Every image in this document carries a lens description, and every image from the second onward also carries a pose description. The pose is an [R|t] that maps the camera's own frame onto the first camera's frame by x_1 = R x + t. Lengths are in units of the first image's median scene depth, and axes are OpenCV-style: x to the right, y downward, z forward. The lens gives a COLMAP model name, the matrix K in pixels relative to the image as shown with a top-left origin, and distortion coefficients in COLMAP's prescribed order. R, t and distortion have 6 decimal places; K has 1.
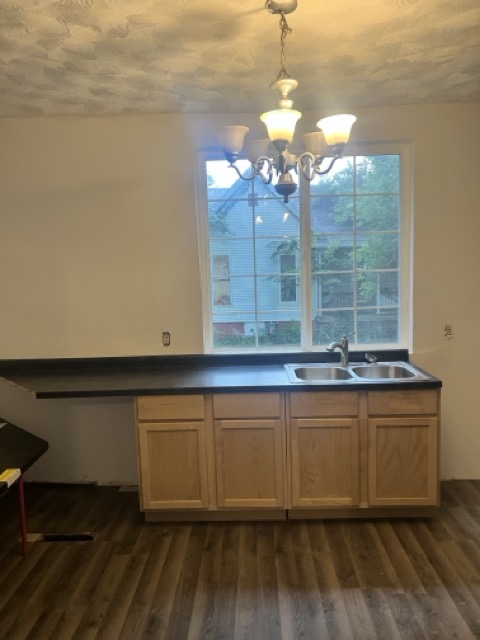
lens RADIAL K [[479.3, 0, 235.1], [0, 479.3, 317.3], [0, 0, 1]] dist [0.024835, -0.009320]
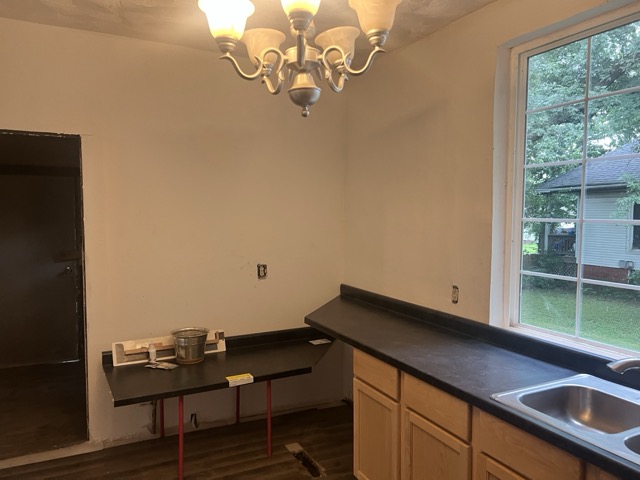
lens RADIAL K [[479.3, 0, 320.0], [0, 479.3, 240.0], [0, 0, 1]] dist [0.024835, -0.009320]
pose [[0.489959, 0.090981, -0.866985, 0.519166], [-0.117543, 0.992352, 0.037710, -0.059009], [0.863784, 0.083432, 0.496906, 0.476719]]
